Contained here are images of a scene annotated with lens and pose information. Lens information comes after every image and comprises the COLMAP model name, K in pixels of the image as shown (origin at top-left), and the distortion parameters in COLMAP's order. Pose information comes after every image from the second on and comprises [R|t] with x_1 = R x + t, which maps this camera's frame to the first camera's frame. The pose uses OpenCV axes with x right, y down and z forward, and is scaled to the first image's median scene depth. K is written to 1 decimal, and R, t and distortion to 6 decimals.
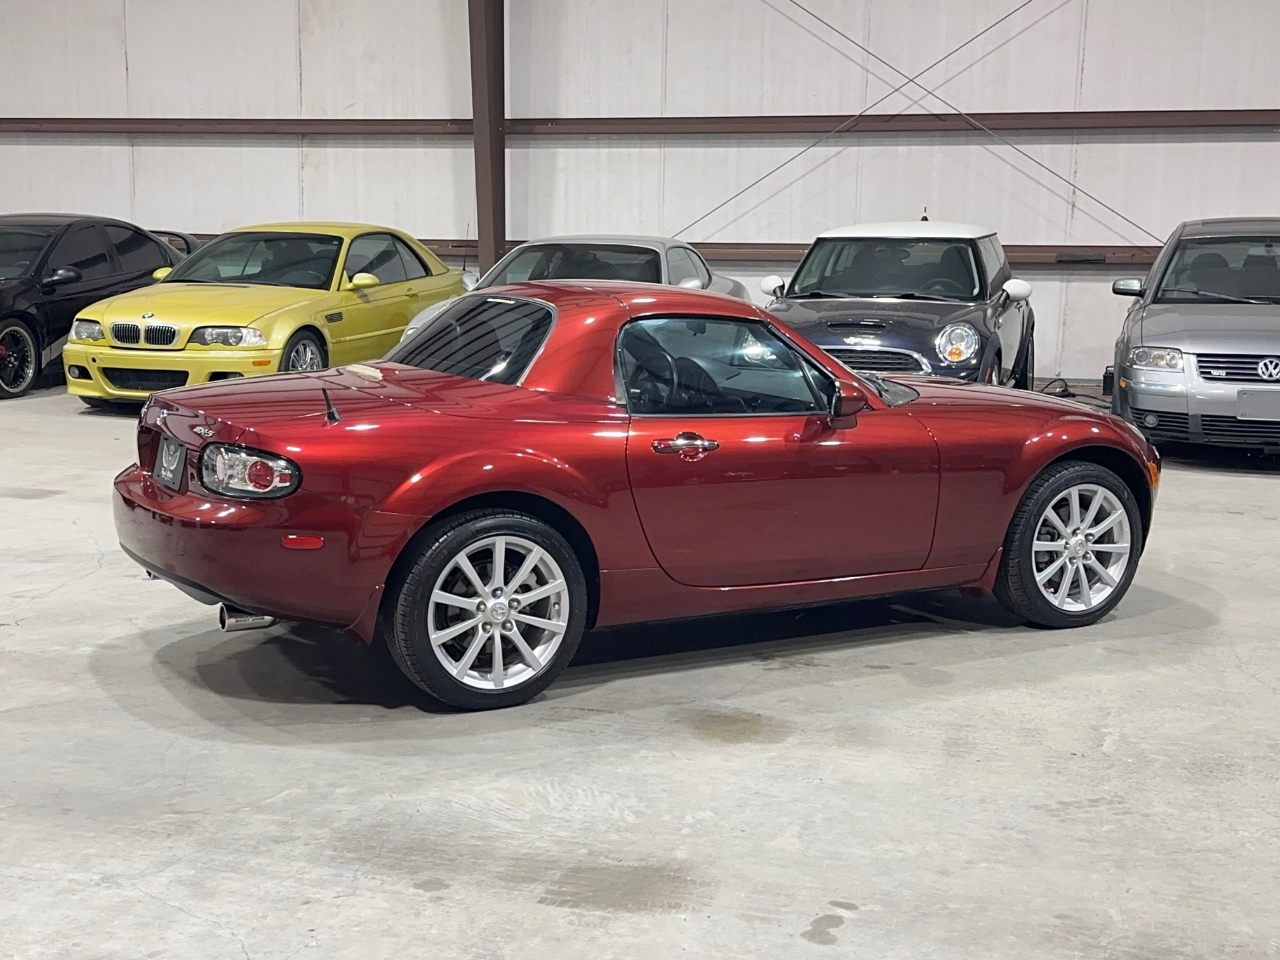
lens RADIAL K [[1754.7, 0, 641.9], [0, 1754.7, 479.3], [0, 0, 1]] dist [0.189794, -0.371929]
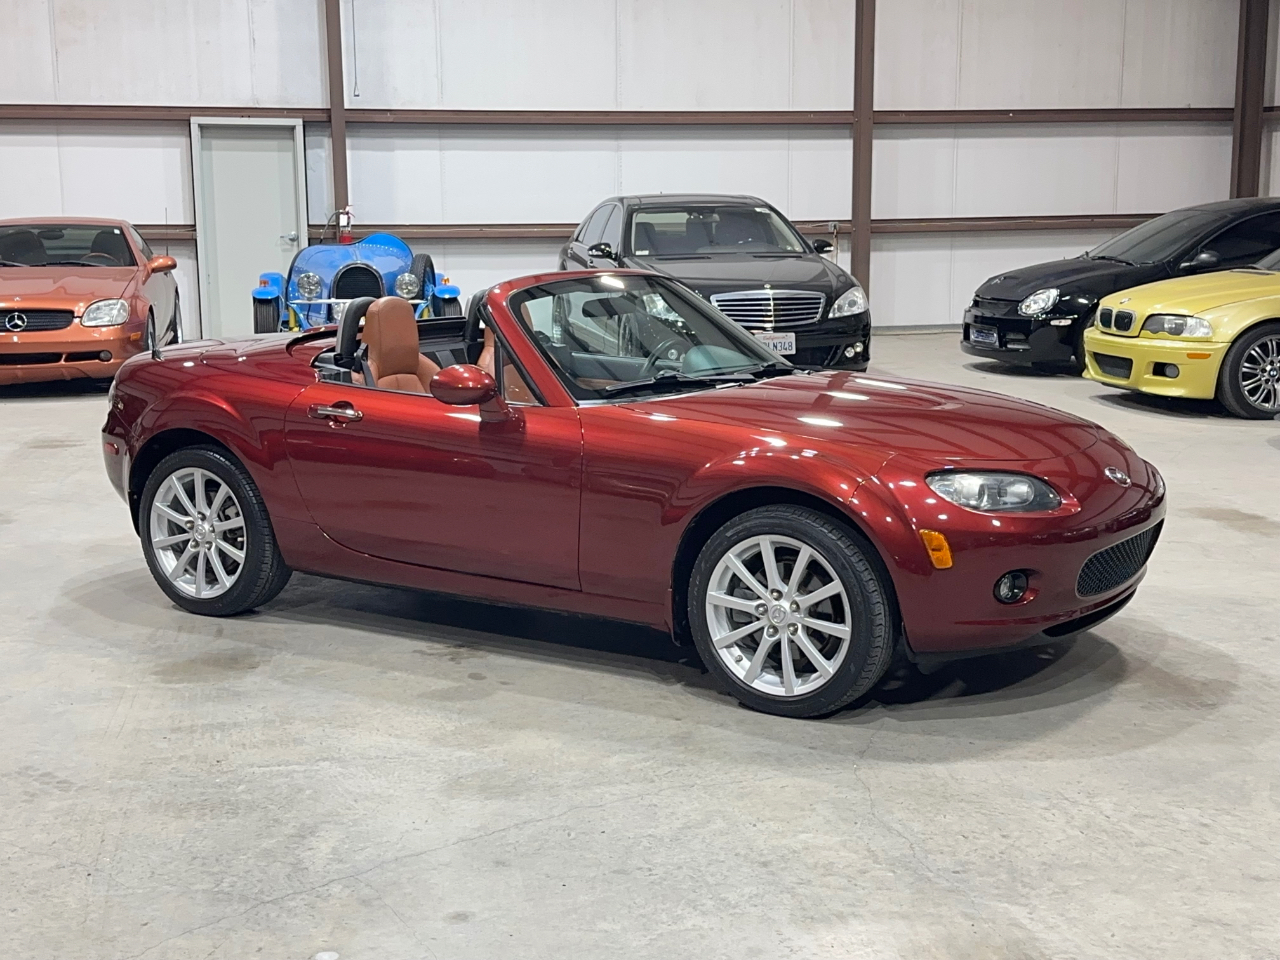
lens RADIAL K [[1758.7, 0, 633.9], [0, 1758.7, 484.4], [0, 0, 1]] dist [0.190738, -0.391623]
pose [[0.467660, 0.135399, -0.873477, 0.970304], [-0.127970, 0.988158, 0.084660, -0.083488], [0.874596, 0.072187, 0.479449, 0.613502]]
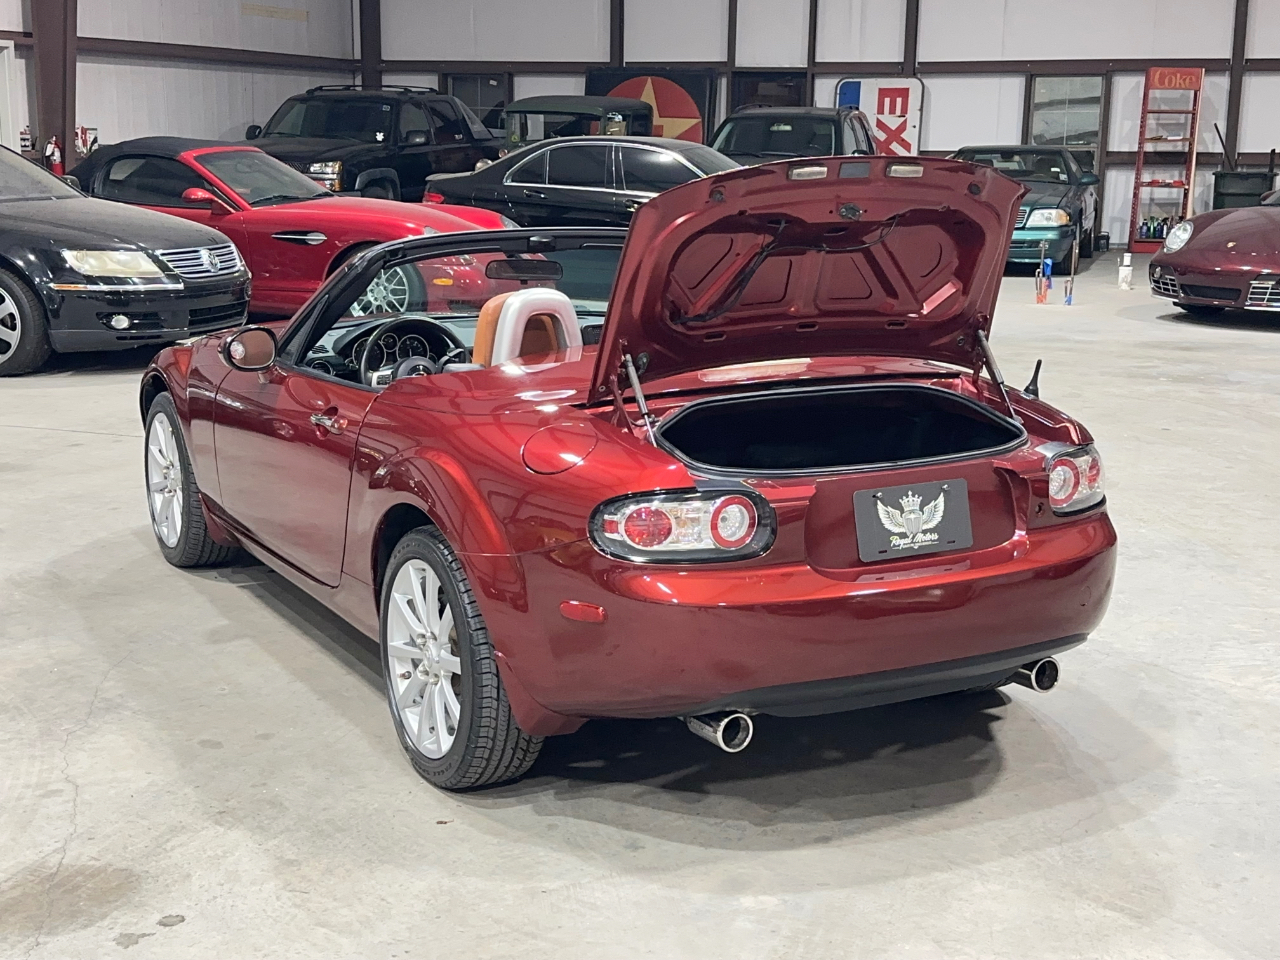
lens RADIAL K [[1758.7, 0, 633.9], [0, 1758.7, 484.4], [0, 0, 1]] dist [0.190738, -0.391623]
pose [[0.005926, -0.209773, 0.977732, -0.880571], [0.142749, 0.967913, 0.206801, -0.170123], [-0.989741, 0.138345, 0.035681, 1.022696]]
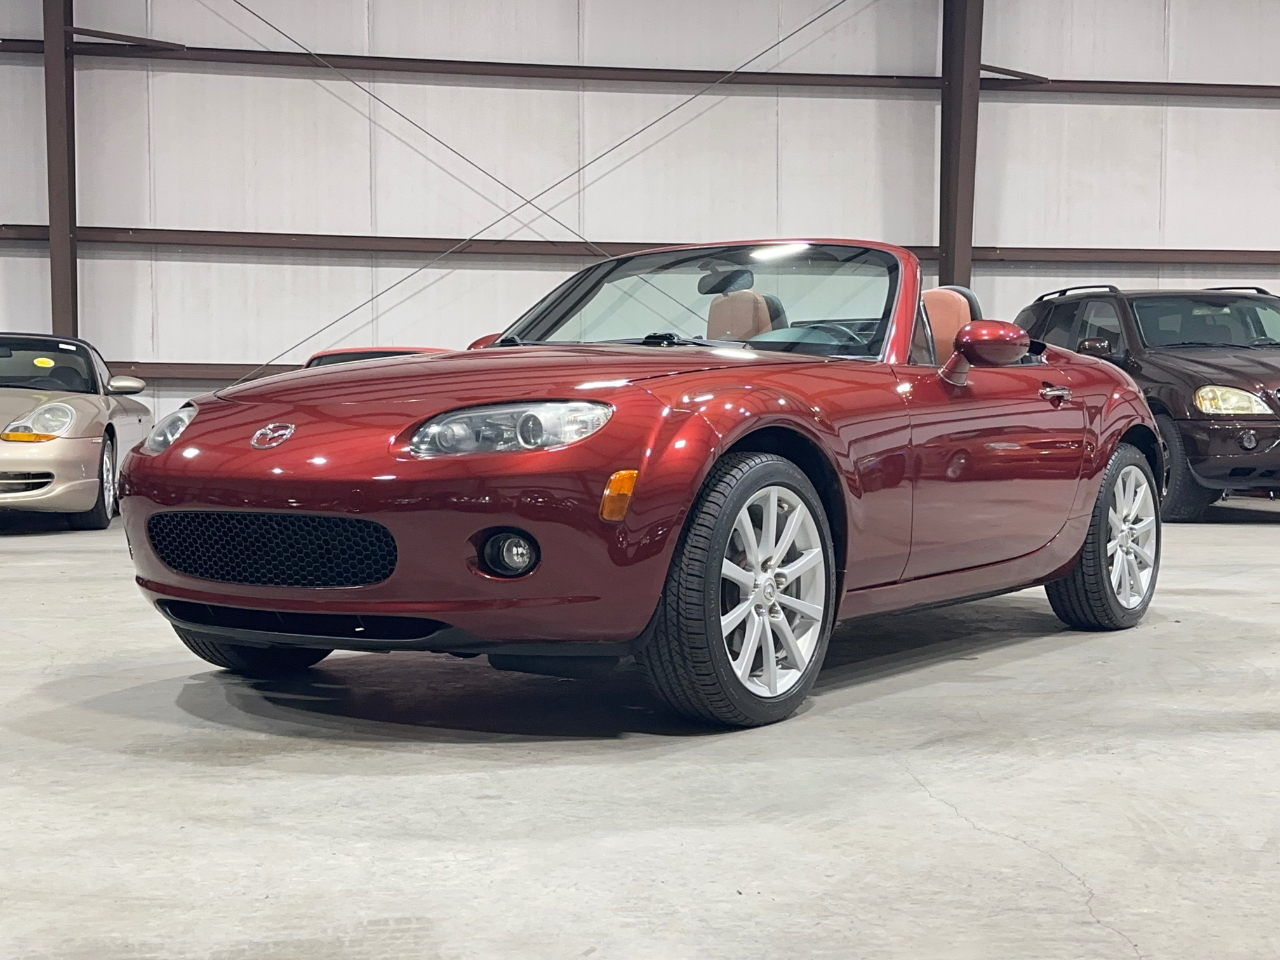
lens RADIAL K [[1738.7, 0, 641.1], [0, 1738.7, 473.4], [0, 0, 1]] dist [0.190077, -0.362812]
pose [[-0.896856, 0.003834, -0.442305, 0.463465], [-0.076164, 0.983688, 0.162963, -0.143032], [0.435715, 0.179842, -0.881935, 1.874902]]
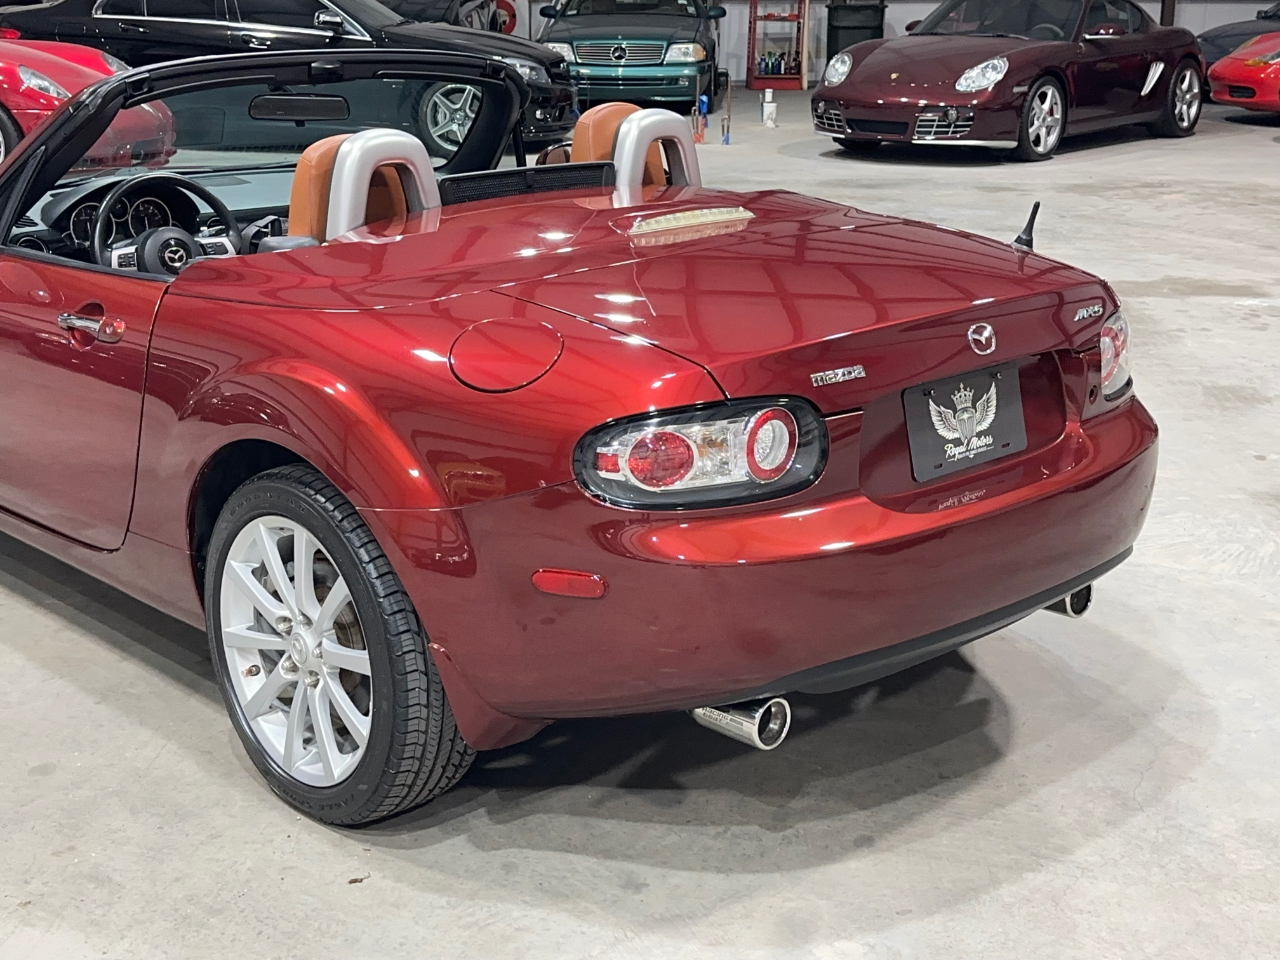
lens RADIAL K [[1760.9, 0, 642.6], [0, 1760.9, 473.8], [0, 0, 1]] dist [0.207505, -0.482624]
pose [[-0.243454, -0.276389, 0.929699, -0.692842], [0.141053, 0.938259, 0.315870, -0.164310], [-0.959601, 0.208037, -0.189438, 1.129677]]
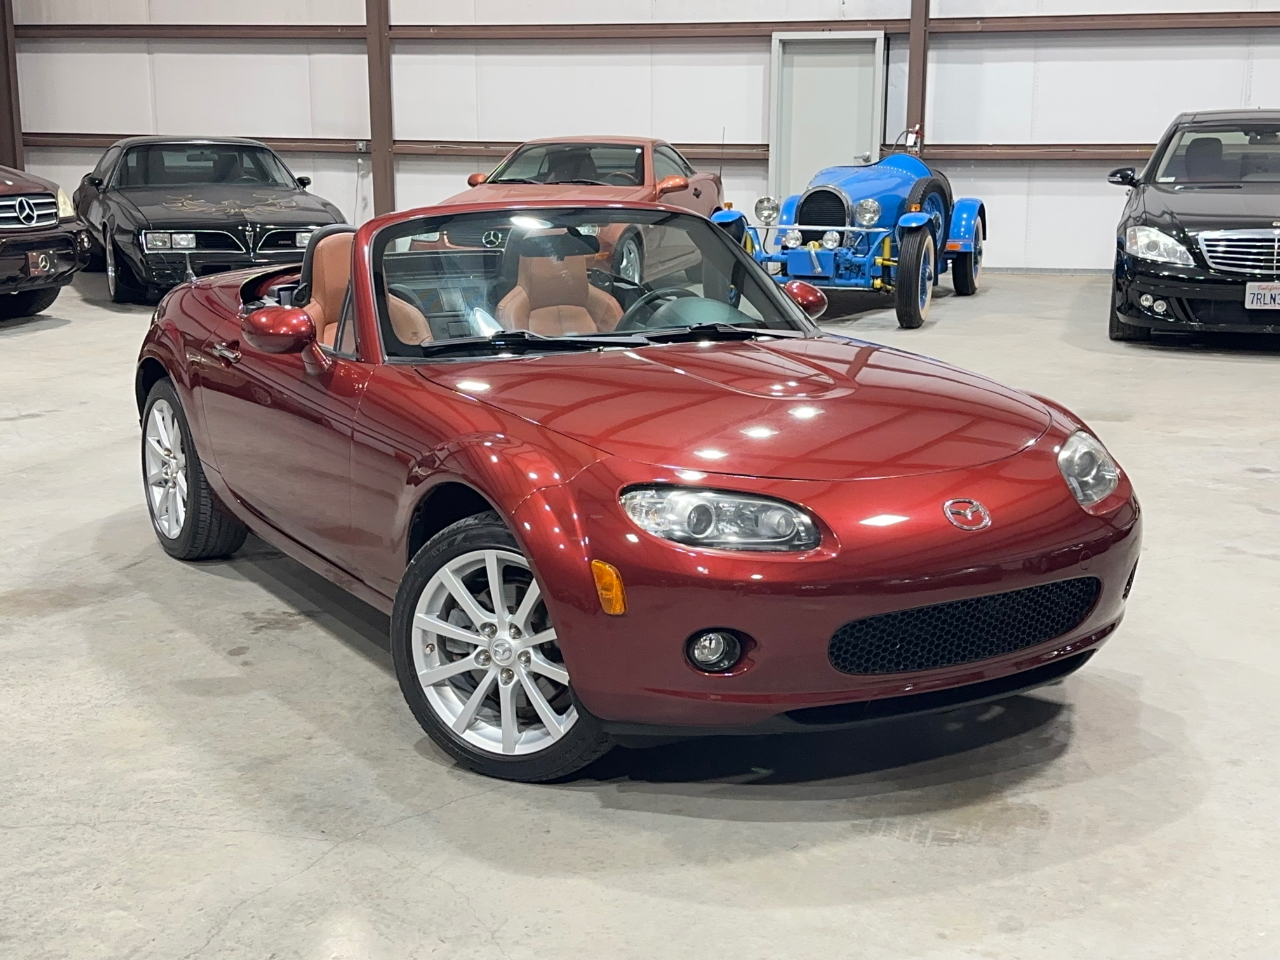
lens RADIAL K [[1760.9, 0, 642.6], [0, 1760.9, 473.8], [0, 0, 1]] dist [0.207505, -0.482624]
pose [[0.014145, 0.195168, -0.980668, 0.926053], [-0.156336, 0.969136, 0.190618, -0.162589], [0.987603, 0.150618, 0.044220, 1.106034]]
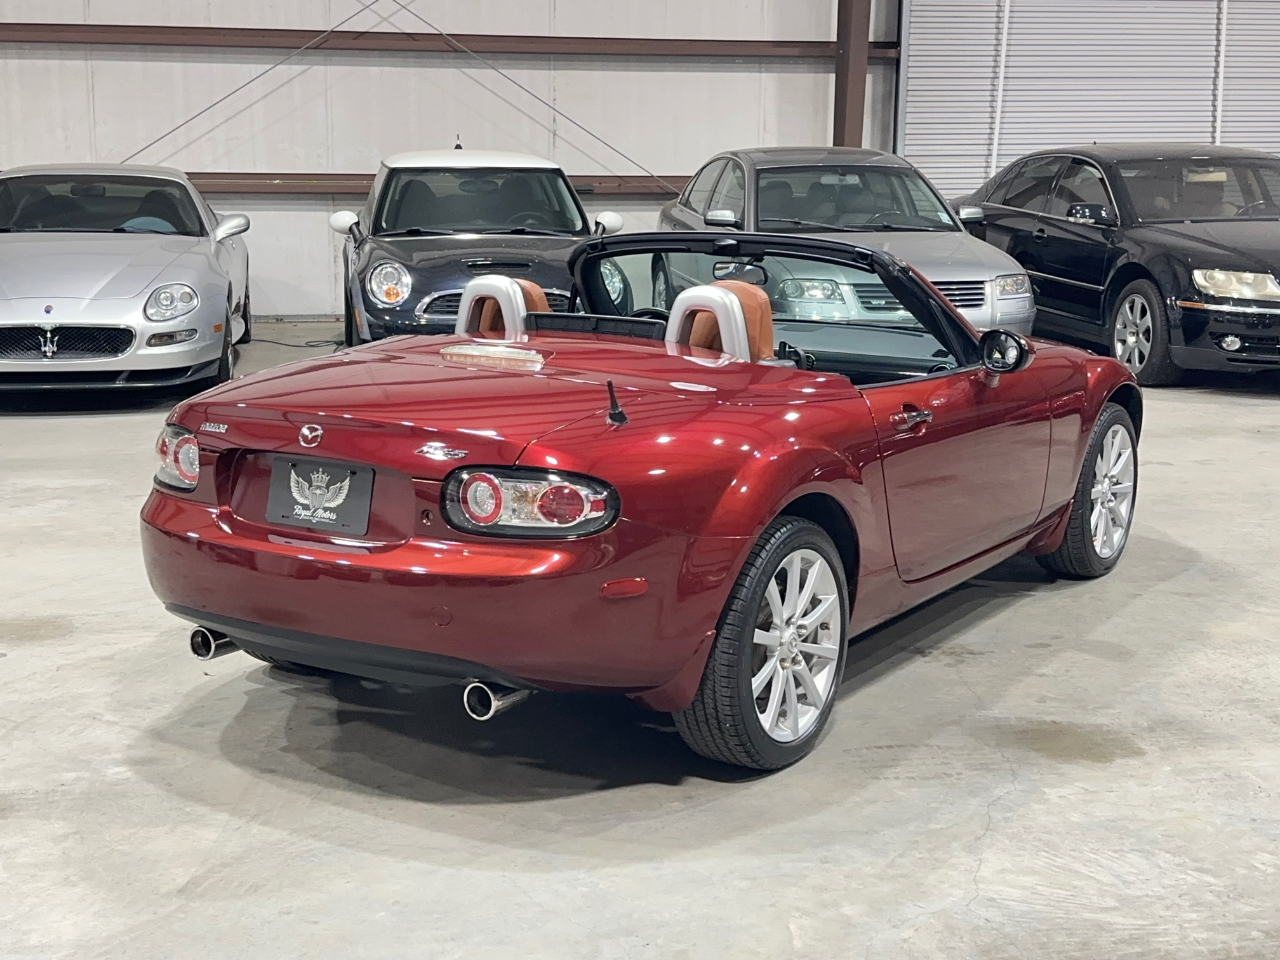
lens RADIAL K [[1754.7, 0, 641.9], [0, 1754.7, 479.3], [0, 0, 1]] dist [0.189794, -0.371929]
pose [[0.883627, -0.092019, 0.459060, -0.452591], [0.073379, 0.995597, 0.058324, -0.046156], [-0.462405, -0.017851, 0.886489, 0.288298]]
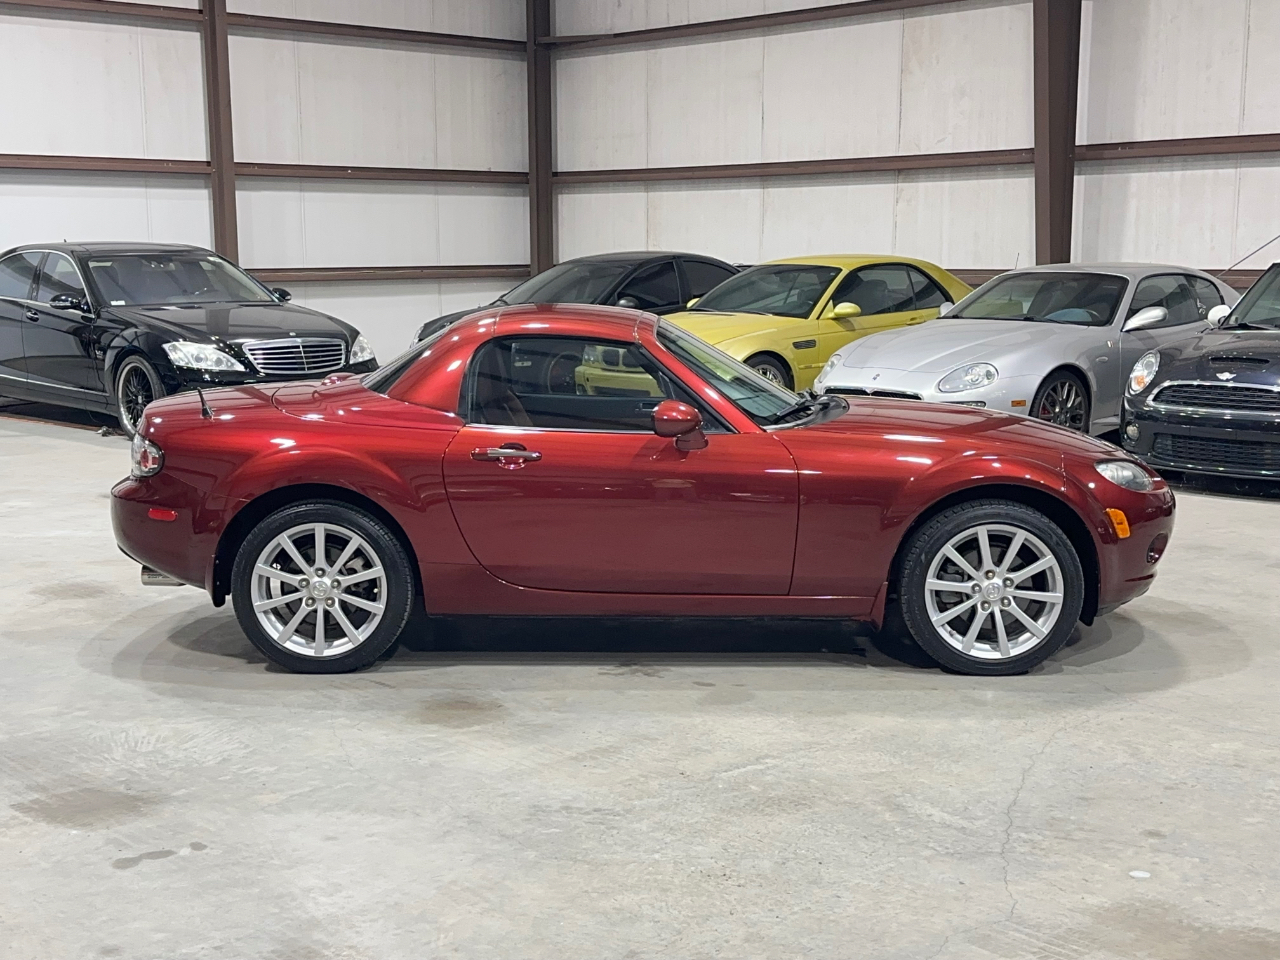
lens RADIAL K [[1754.4, 0, 635.3], [0, 1754.4, 484.1], [0, 0, 1]] dist [0.168986, -0.238180]
pose [[0.860413, 0.059272, -0.506138, 0.603285], [-0.067468, 0.997719, 0.002146, -0.008189], [0.505111, 0.032302, 0.862450, 0.099771]]
